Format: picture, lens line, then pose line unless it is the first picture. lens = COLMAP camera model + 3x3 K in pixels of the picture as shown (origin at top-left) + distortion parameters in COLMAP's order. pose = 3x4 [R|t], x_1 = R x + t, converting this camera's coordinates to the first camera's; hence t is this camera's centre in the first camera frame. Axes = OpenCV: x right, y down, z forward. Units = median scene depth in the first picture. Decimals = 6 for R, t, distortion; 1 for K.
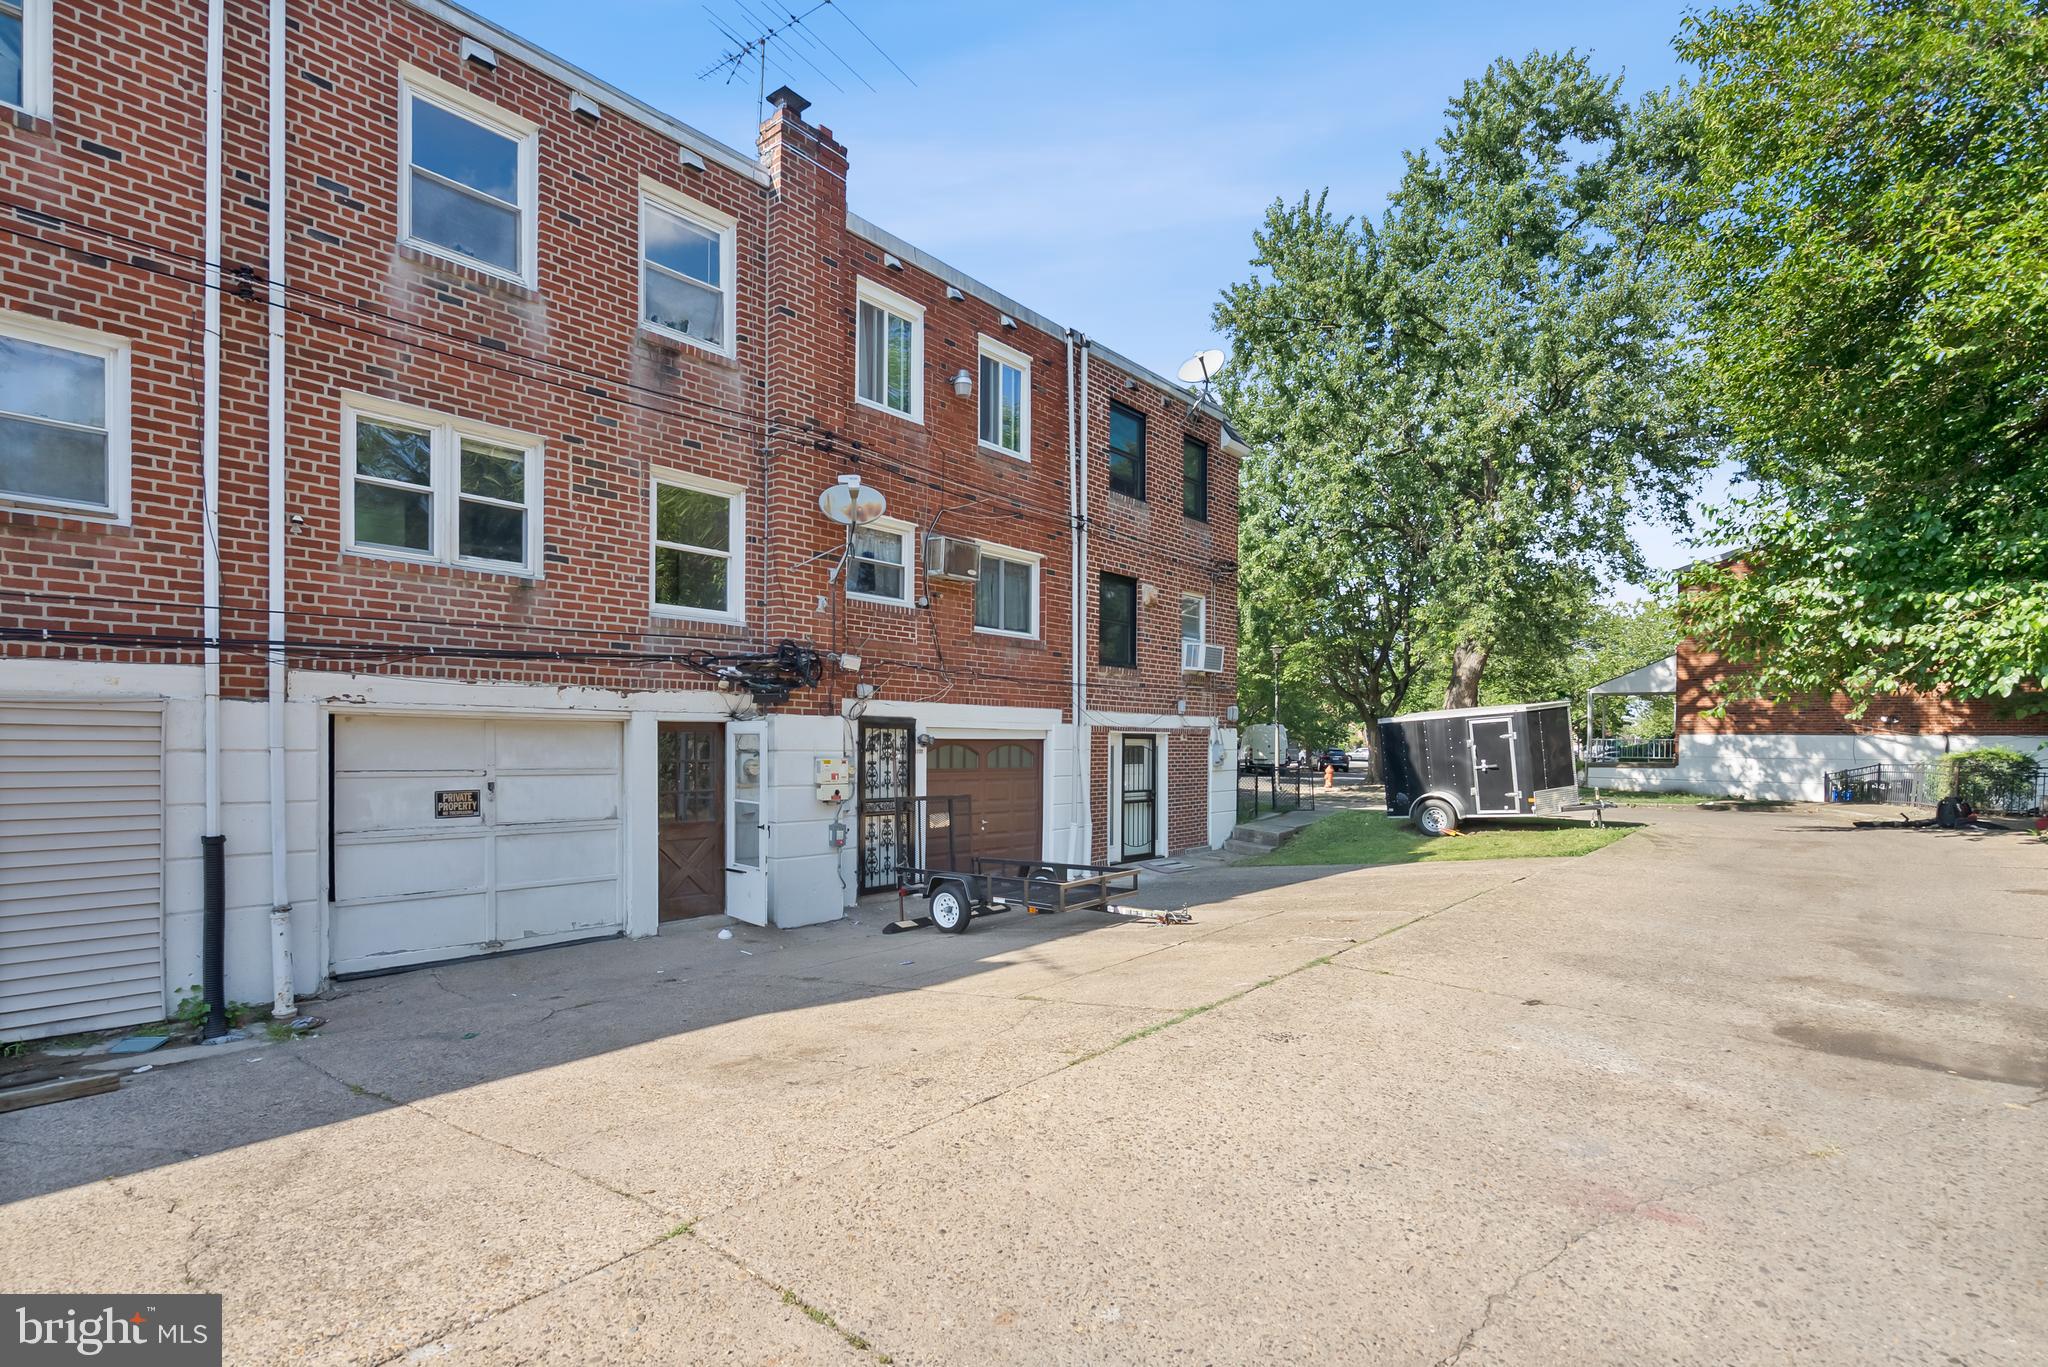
lens RADIAL K [[956.2, 0, 1023.7], [0, 956.2, 753.3], [0, 0, 1]] dist [-0.008577, 0.005195]
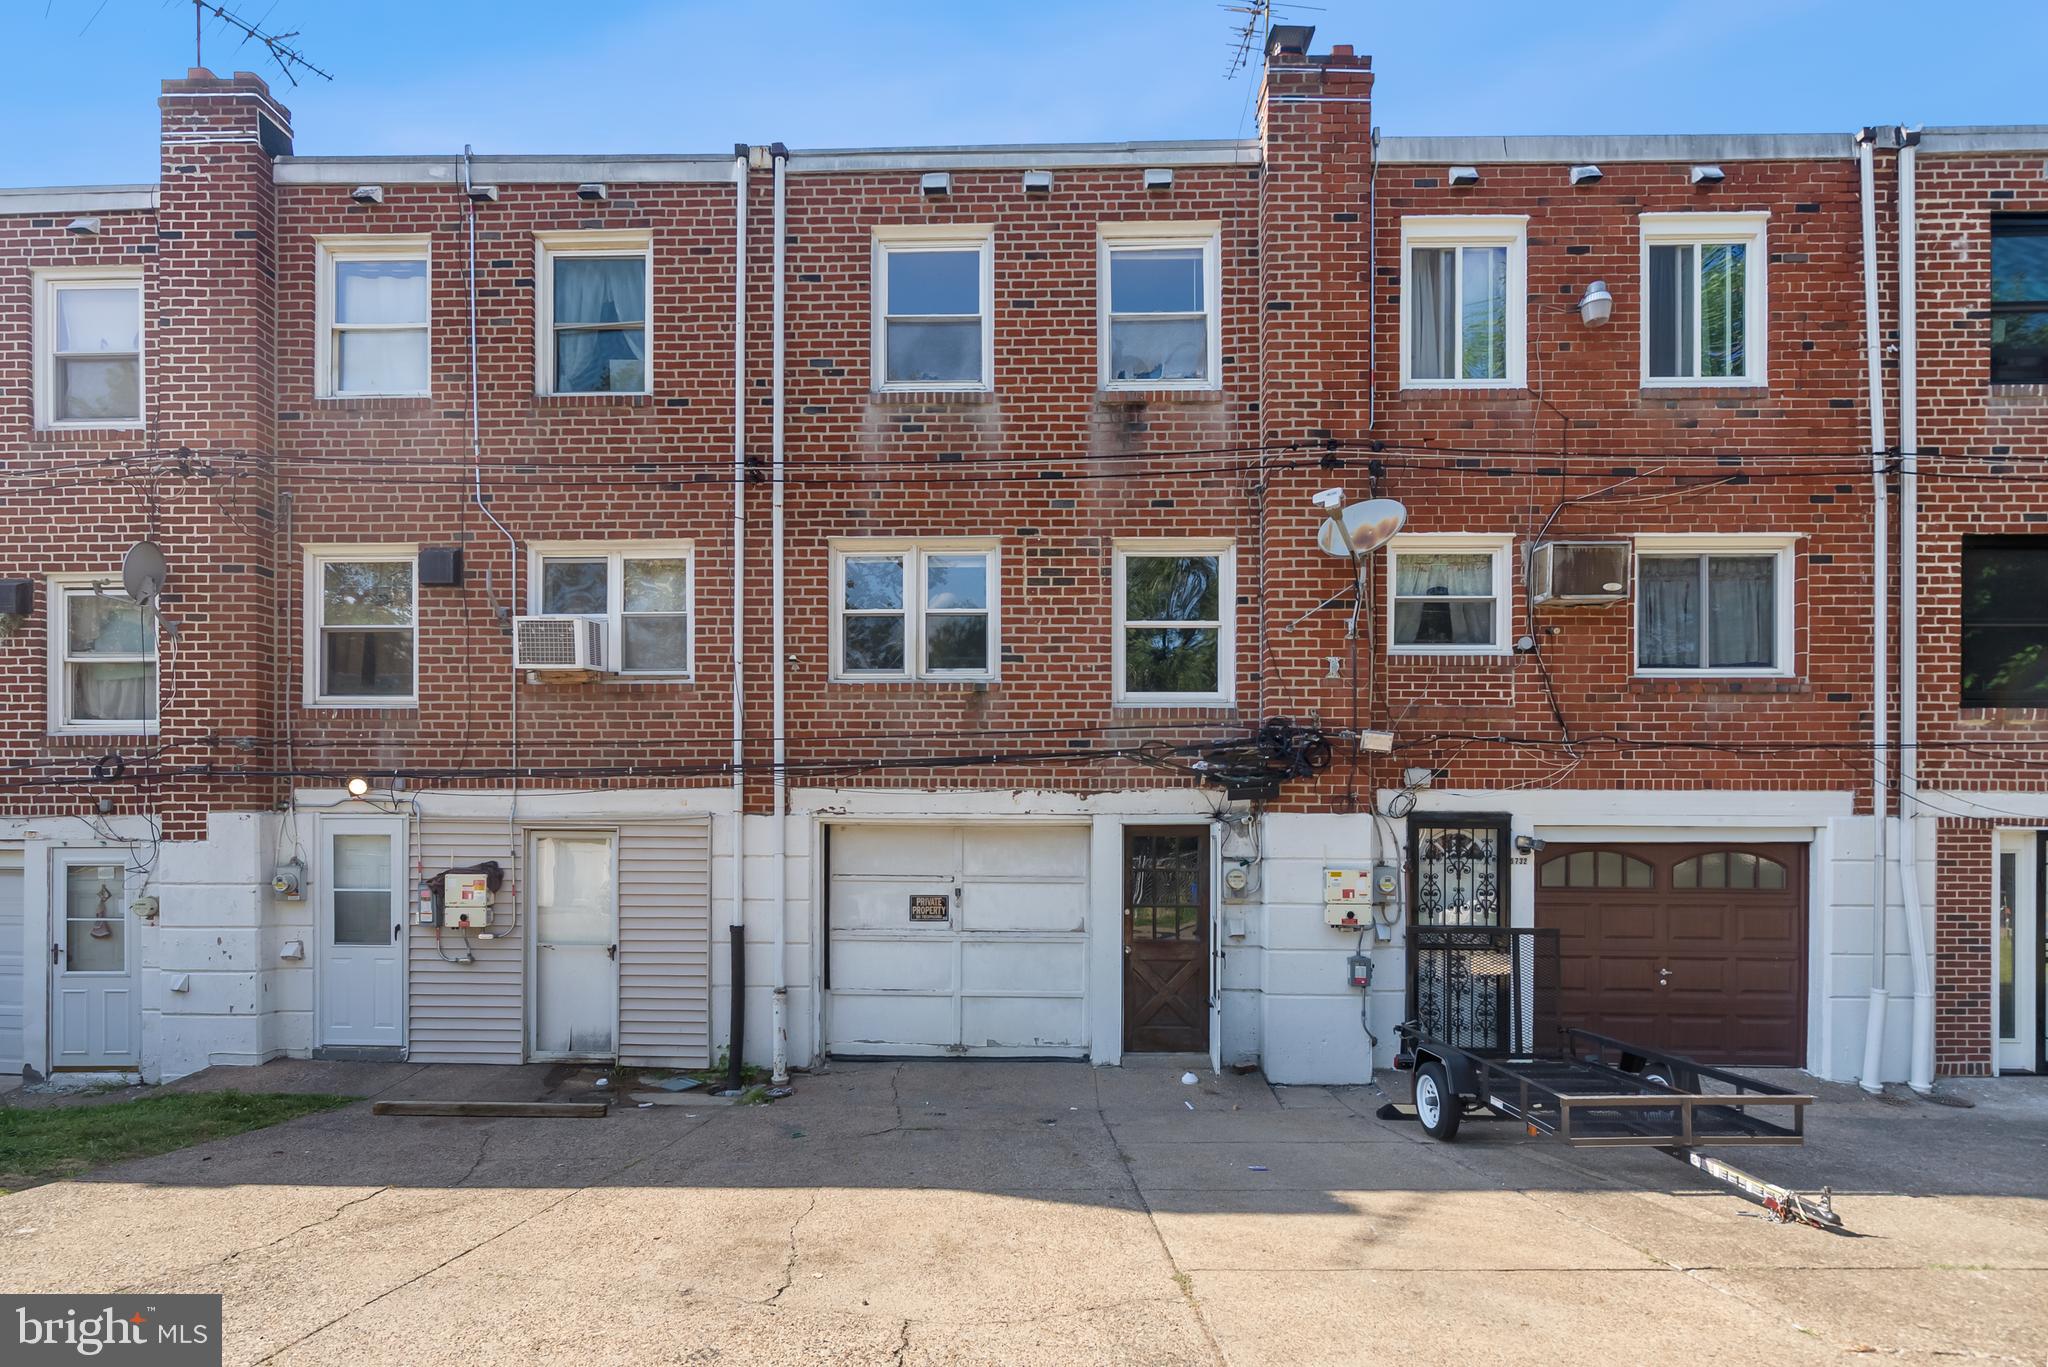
lens RADIAL K [[1000.0, 0, 992.2], [0, 1000.0, 843.8], [0, 0, 1]] dist [-0.010669, 0.004746]
pose [[0.634831, -0.001774, -0.772649, 0.259091], [-0.006777, 0.999946, -0.007865, -0.007850], [0.772621, 0.010229, 0.634785, 0.317215]]
